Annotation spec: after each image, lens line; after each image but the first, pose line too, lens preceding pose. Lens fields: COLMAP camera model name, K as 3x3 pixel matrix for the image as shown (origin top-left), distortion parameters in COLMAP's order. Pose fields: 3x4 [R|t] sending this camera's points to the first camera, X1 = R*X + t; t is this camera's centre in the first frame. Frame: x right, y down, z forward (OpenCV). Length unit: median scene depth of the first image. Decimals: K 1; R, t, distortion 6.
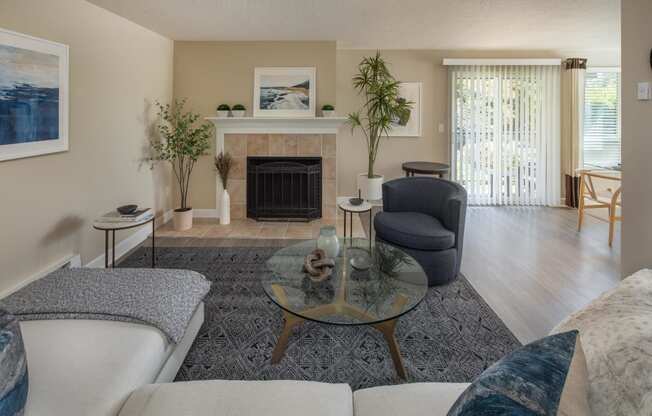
lens RADIAL K [[320.8, 0, 317.4], [0, 320.8, 140.3], [0, 0, 1]] dist [0.000235, 0.000387]
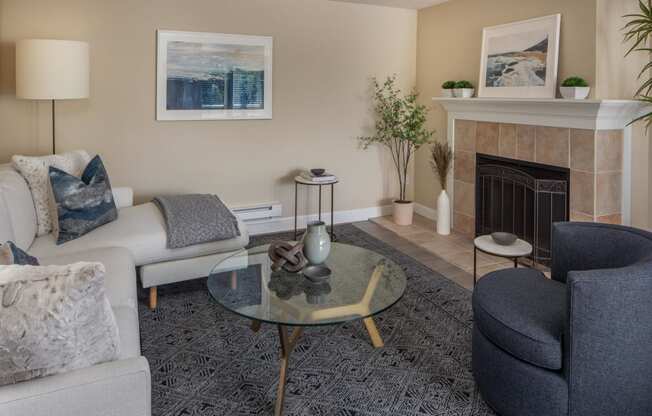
lens RADIAL K [[441.1, 0, 327.3], [0, 441.1, 144.9], [0, 0, 1]] dist [-0.003589, 0.001814]
pose [[0.414174, 0.101850, -0.904481, 0.568413], [-0.092065, 0.993311, 0.069694, -0.005048], [0.905530, 0.054406, 0.420781, 0.284430]]
